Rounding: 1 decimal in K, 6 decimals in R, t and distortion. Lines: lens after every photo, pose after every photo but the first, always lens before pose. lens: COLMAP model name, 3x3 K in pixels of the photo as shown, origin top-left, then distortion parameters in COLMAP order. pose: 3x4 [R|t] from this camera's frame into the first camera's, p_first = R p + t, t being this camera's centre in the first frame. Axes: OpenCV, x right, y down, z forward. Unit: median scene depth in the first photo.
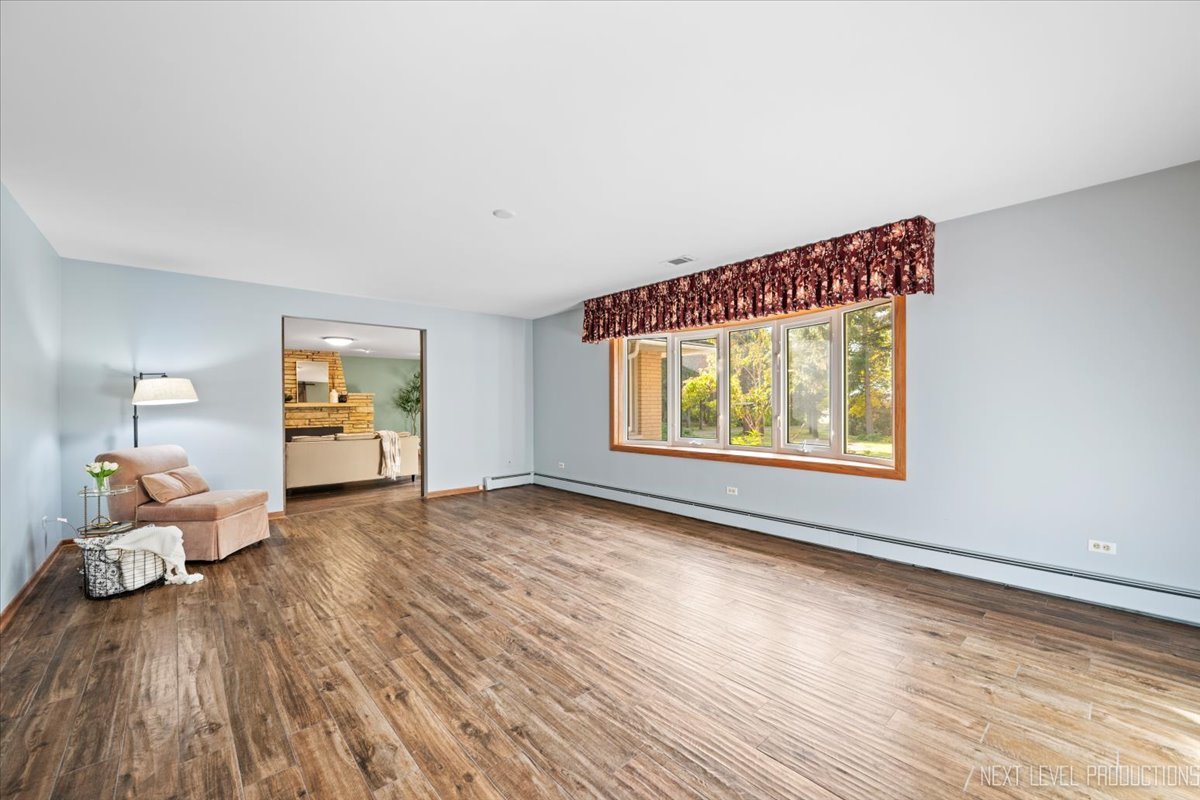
lens RADIAL K [[477.0, 0, 600.0], [0, 477.0, 400.0], [0, 0, 1]] dist [-0.009211, 0.000054]
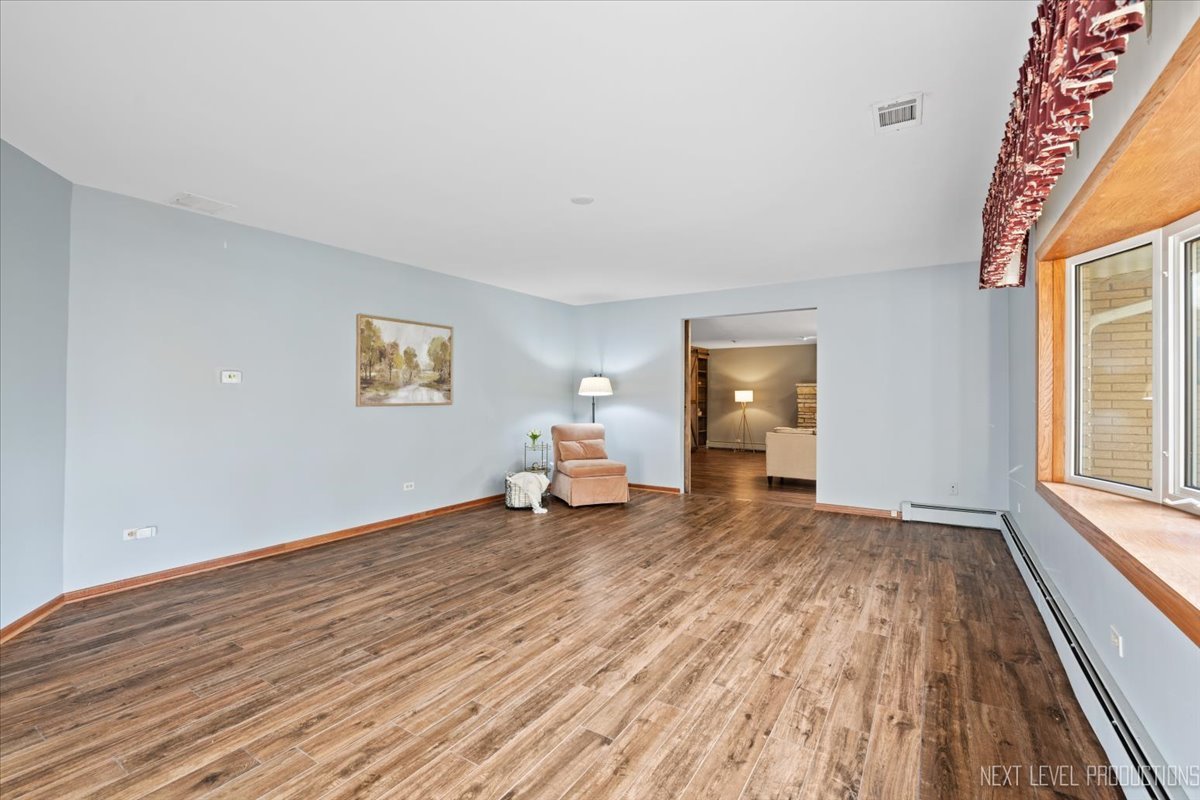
lens RADIAL K [[525.8, 0, 594.3], [0, 525.8, 394.2], [0, 0, 1]] dist [-0.004833, -0.000133]
pose [[0.263269, 0.005533, -0.964707, 0.691071], [0.002575, 0.999976, 0.006438, -0.005544], [0.964719, -0.004179, 0.263248, 0.623972]]
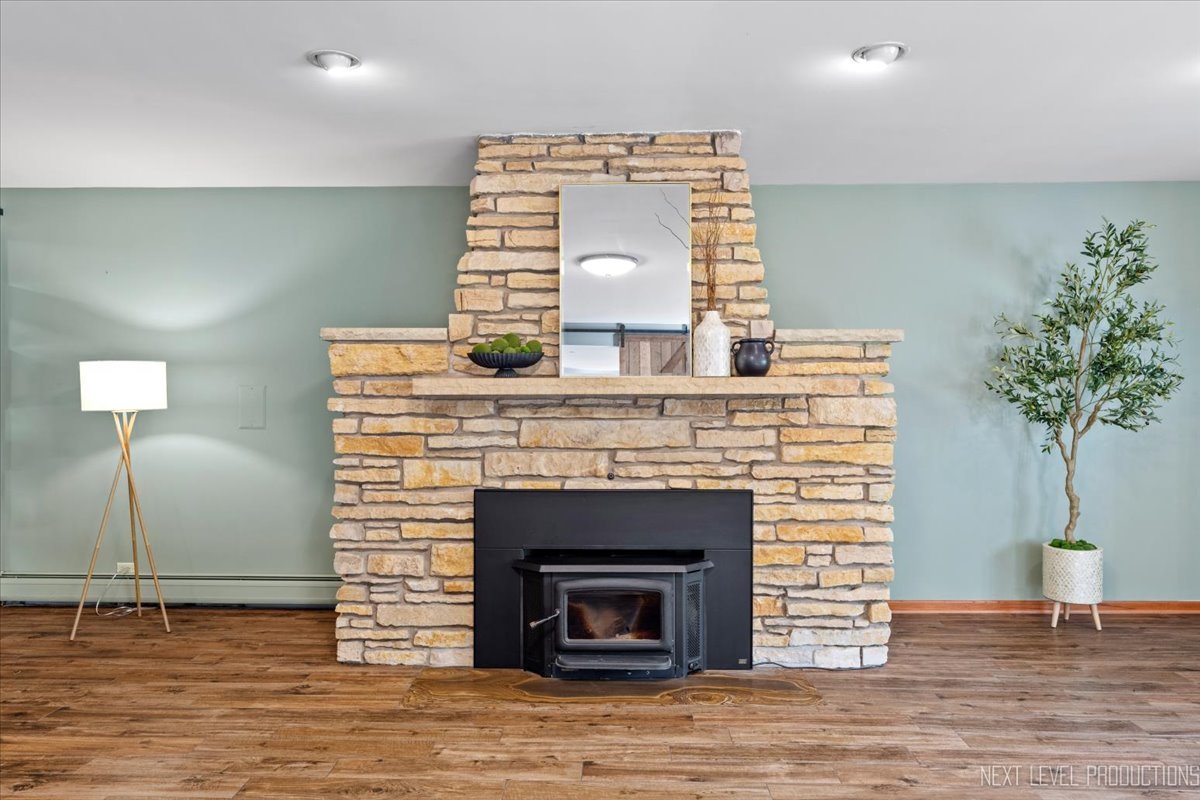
lens RADIAL K [[807.2, 0, 600.0], [0, 807.2, 400.0], [0, 0, 1]] dist [0.006100, 0.001197]
pose [[0.730007, 0.017872, -0.683205, -1.051115], [-0.002447, 0.999720, 0.023538, 0.023989], [0.683435, -0.015511, 0.729847, 2.101687]]
